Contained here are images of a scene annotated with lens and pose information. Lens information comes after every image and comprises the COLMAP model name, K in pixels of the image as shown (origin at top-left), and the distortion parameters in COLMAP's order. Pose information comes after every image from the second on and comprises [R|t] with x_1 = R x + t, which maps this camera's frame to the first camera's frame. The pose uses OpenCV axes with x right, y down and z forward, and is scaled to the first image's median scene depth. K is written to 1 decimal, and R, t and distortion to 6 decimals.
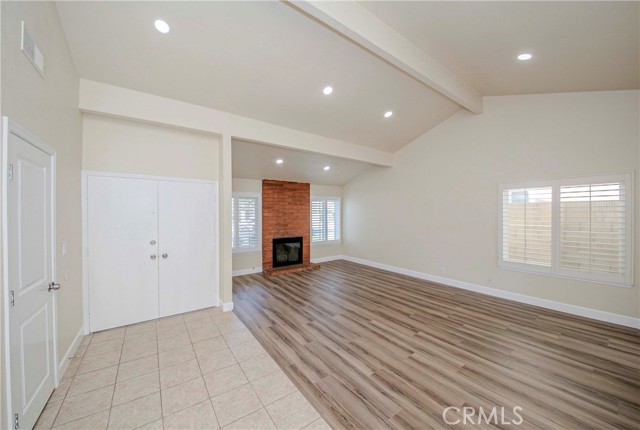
lens RADIAL K [[232.1, 0, 320.0], [0, 232.1, 215.0], [0, 0, 1]] dist [0.000204, -0.000019]
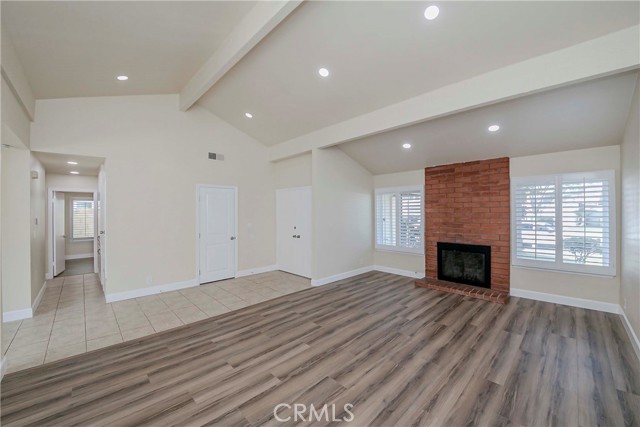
lens RADIAL K [[252.5, 0, 320.0], [0, 252.5, 213.5], [0, 0, 1]] dist [-0.021487, -0.000008]
pose [[0.139817, 0.007759, -0.990147, 0.802349], [-0.001657, 0.999970, 0.007602, 0.003387], [0.990176, 0.000578, 0.139825, 0.694220]]
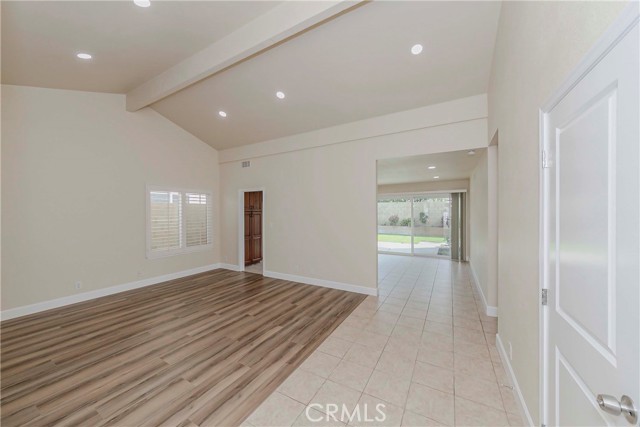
lens RADIAL K [[232.7, 0, 317.0], [0, 232.7, 210.6], [0, 0, 1]] dist [-0.000440, -0.000029]
pose [[-0.402585, 0.005910, 0.915364, -0.571803], [0.008898, 0.999957, -0.002542, 0.002259], [-0.915340, 0.007122, -0.402620, 0.682733]]
